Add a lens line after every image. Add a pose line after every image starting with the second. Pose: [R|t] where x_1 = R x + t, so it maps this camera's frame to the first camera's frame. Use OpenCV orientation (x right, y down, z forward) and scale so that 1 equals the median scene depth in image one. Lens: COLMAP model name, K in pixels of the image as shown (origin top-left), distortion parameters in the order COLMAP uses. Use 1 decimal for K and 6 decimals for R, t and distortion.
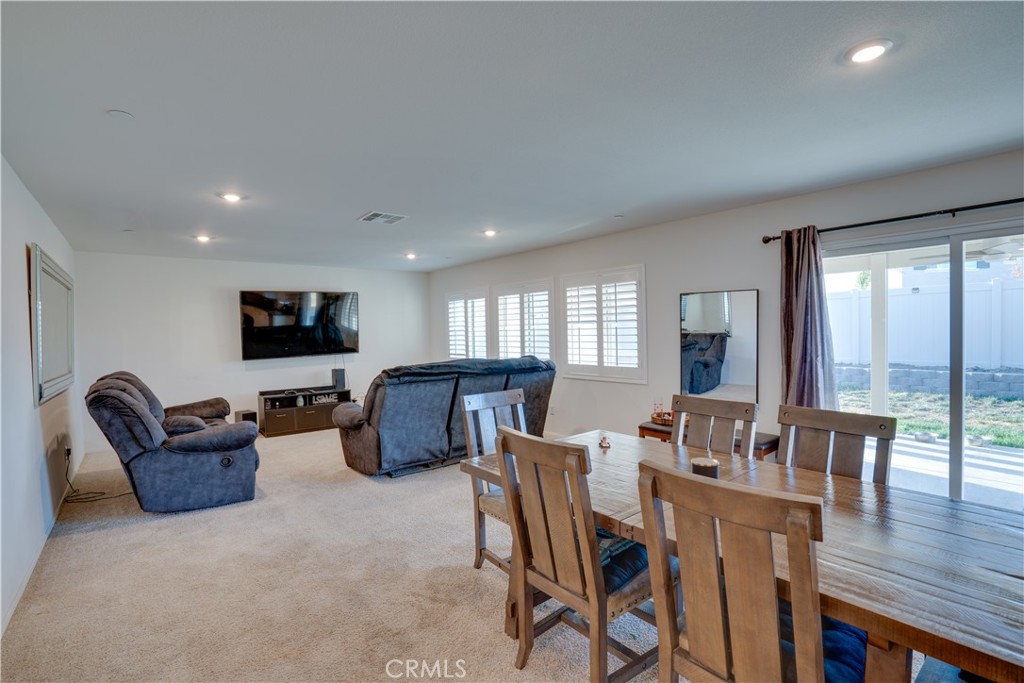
lens RADIAL K [[468.3, 0, 512.0], [0, 468.3, 341.5], [0, 0, 1]] dist [-0.070774, 0.034463]
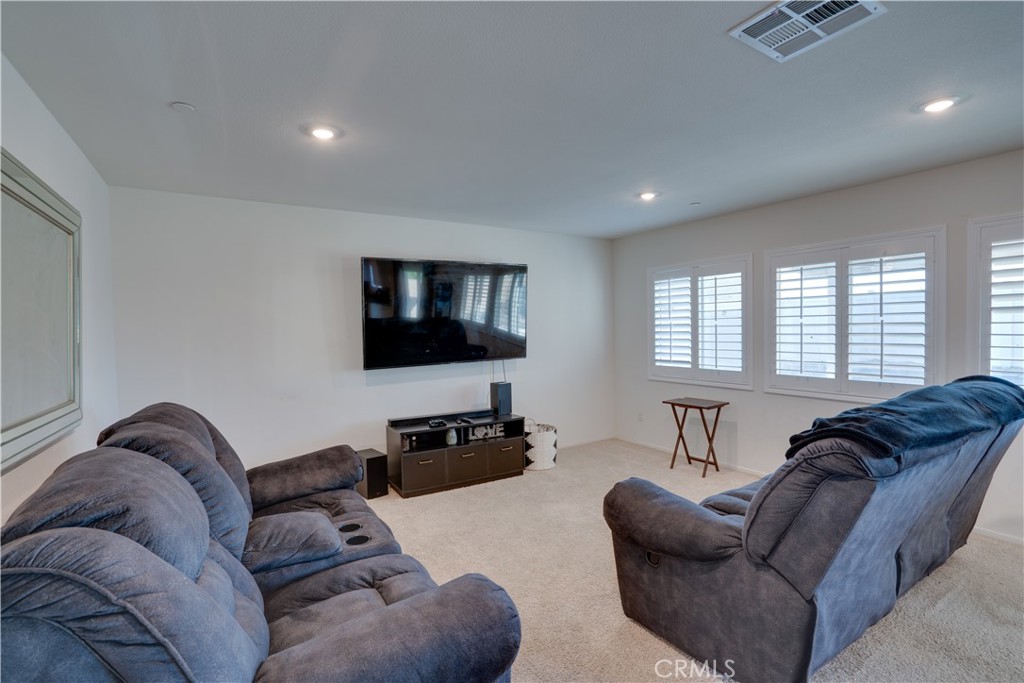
lens RADIAL K [[474.3, 0, 510.4], [0, 474.3, 343.6], [0, 0, 1]] dist [-0.046185, 0.014586]
pose [[0.991288, 0.012344, -0.131132, -0.316798], [-0.010985, 0.999878, 0.011080, -0.003398], [0.131253, -0.009543, 0.991303, 0.407143]]
